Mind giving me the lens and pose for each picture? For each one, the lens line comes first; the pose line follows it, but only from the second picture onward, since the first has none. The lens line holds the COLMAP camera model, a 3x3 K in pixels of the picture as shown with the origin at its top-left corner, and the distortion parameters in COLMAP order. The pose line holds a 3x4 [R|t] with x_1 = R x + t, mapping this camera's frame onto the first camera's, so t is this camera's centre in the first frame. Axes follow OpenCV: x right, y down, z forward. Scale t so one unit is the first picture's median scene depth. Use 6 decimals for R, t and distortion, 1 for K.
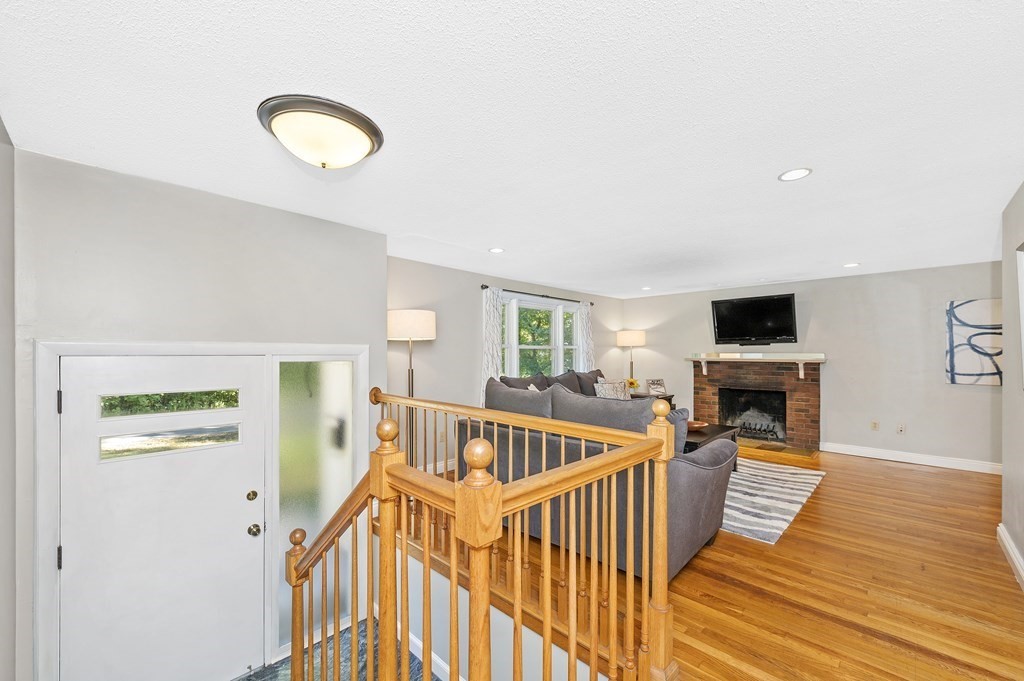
lens RADIAL K [[404.9, 0, 508.6], [0, 404.9, 351.0], [0, 0, 1]] dist [-0.005048, -0.001886]
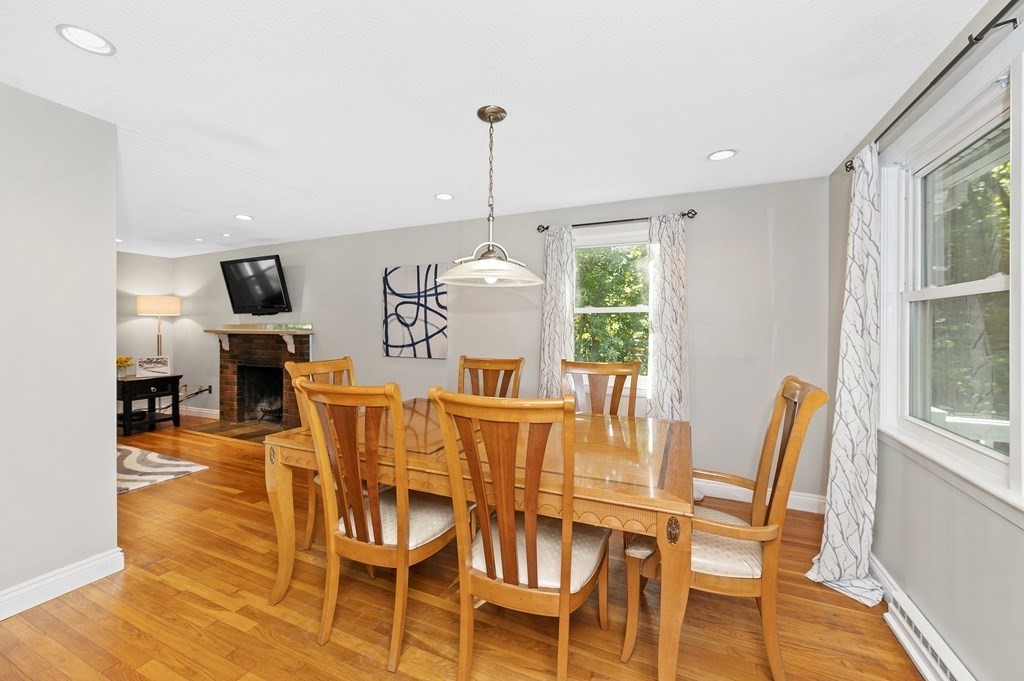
lens RADIAL K [[404.9, 0, 502.2], [0, 404.9, 328.4], [0, 0, 1]] dist [-0.005048, -0.001886]
pose [[0.939774, 0.000814, 0.341794, 0.859944], [-0.002472, 0.999987, 0.004414, 0.009612], [-0.341786, -0.004993, 0.939764, 0.017151]]
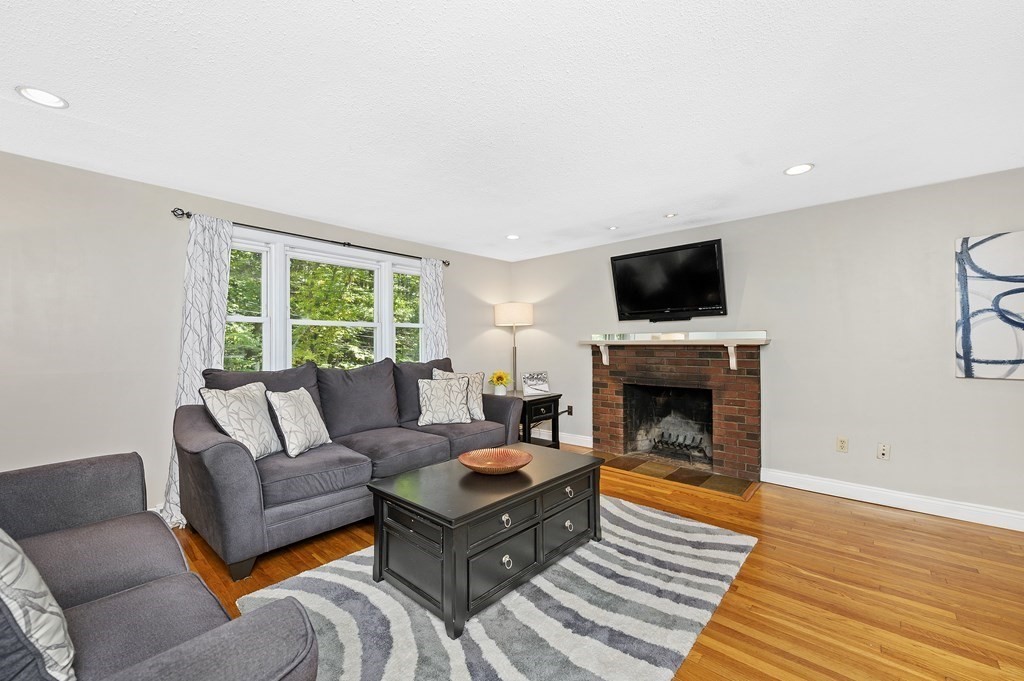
lens RADIAL K [[404.9, 0, 509.6], [0, 404.9, 339.5], [0, 0, 1]] dist [-0.005048, -0.001886]
pose [[0.998951, -0.003866, 0.045620, 0.337094], [0.004187, 0.999967, -0.006961, 0.022345], [-0.045592, 0.007145, 0.998935, 0.366177]]
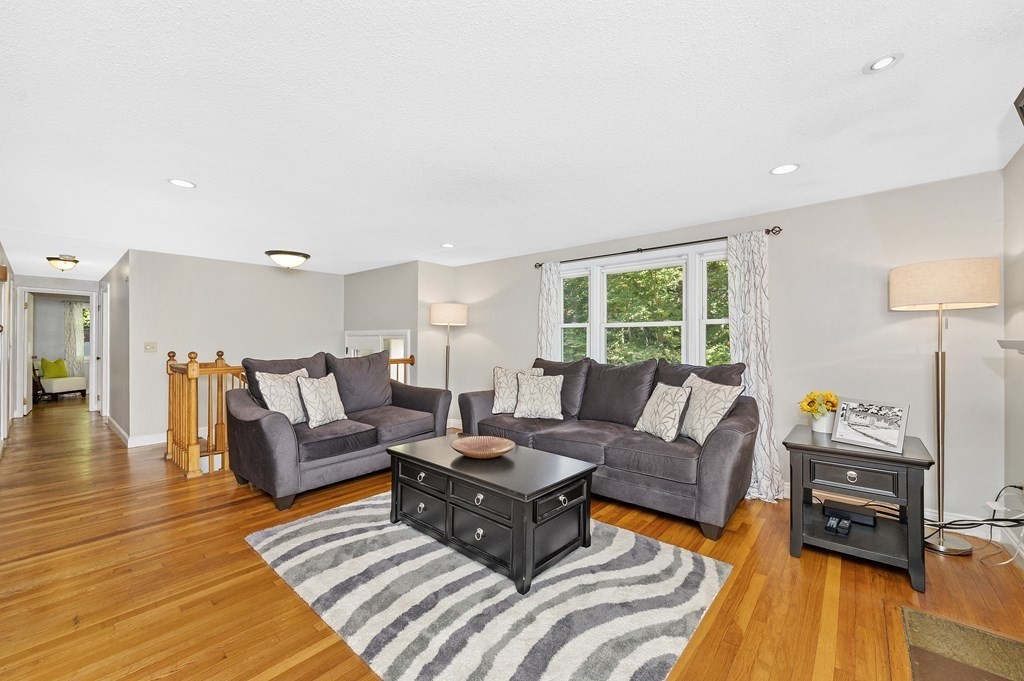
lens RADIAL K [[404.9, 0, 512.0], [0, 404.9, 340.3], [0, 0, 1]] dist [-0.005048, -0.001886]
pose [[0.067985, -0.001791, -0.997685, 0.804126], [0.001304, 0.999998, -0.001706, 0.019775], [0.997685, -0.001185, 0.067988, 0.772845]]
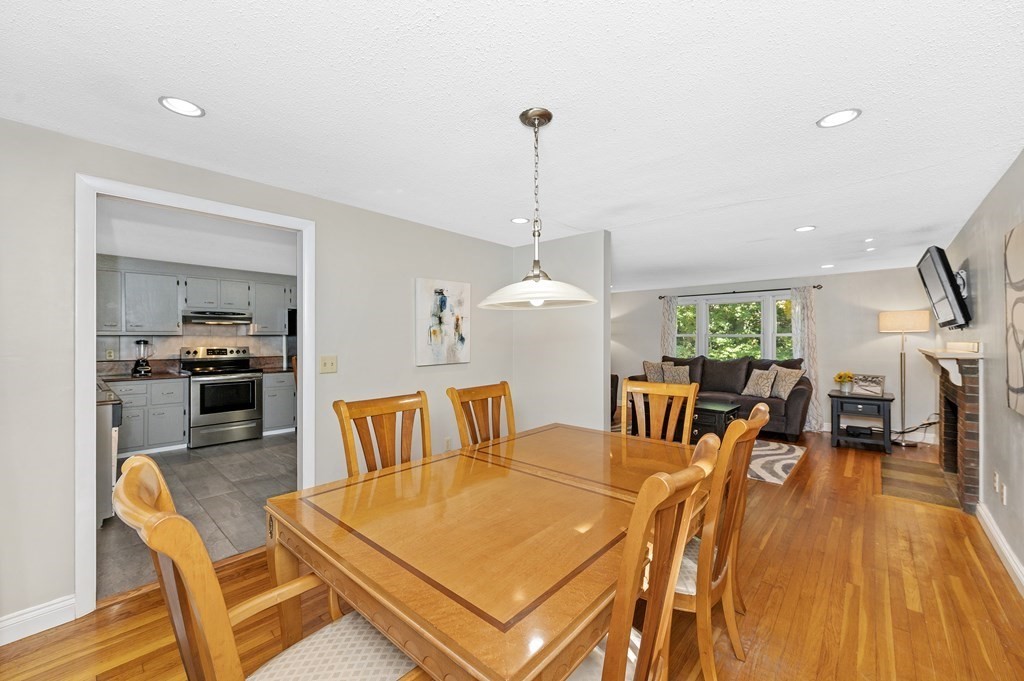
lens RADIAL K [[404.9, 0, 511.1], [0, 404.9, 336.8], [0, 0, 1]] dist [-0.005048, -0.001886]
pose [[0.042706, -0.005269, -0.999074, 1.293083], [0.001696, 0.999985, -0.005202, -0.001381], [0.999086, -0.001472, 0.042715, 0.321076]]
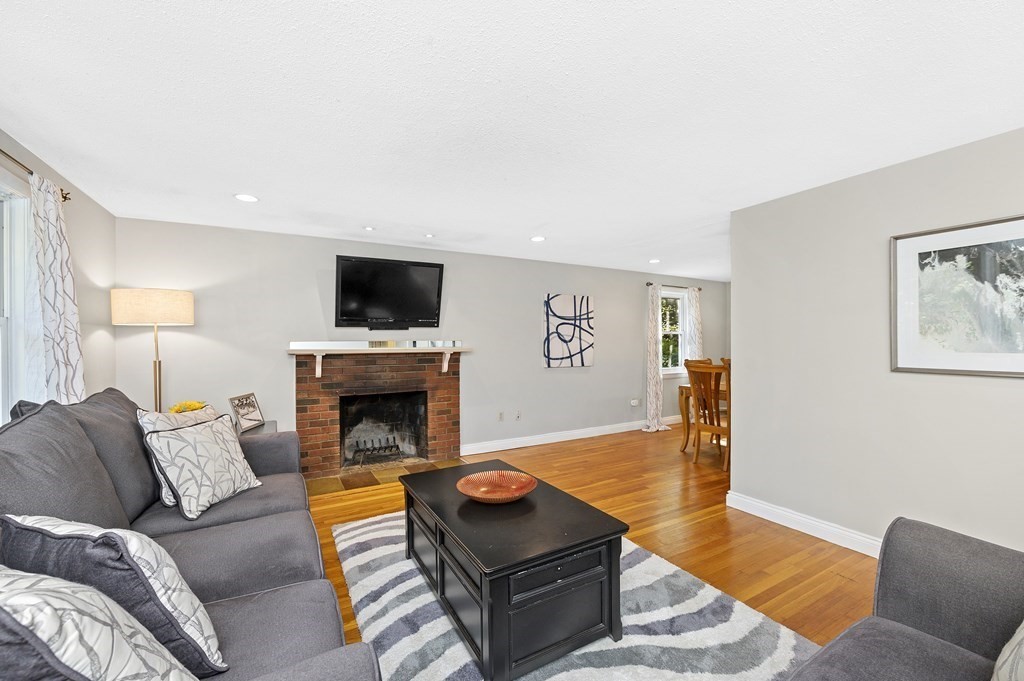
lens RADIAL K [[404.9, 0, 508.4], [0, 404.9, 342.9], [0, 0, 1]] dist [-0.005048, -0.001886]
pose [[0.281753, -0.002174, 0.959484, -0.009102], [0.003554, 0.999993, 0.001222, 0.009119], [-0.959480, 0.003066, 0.281759, 0.654907]]
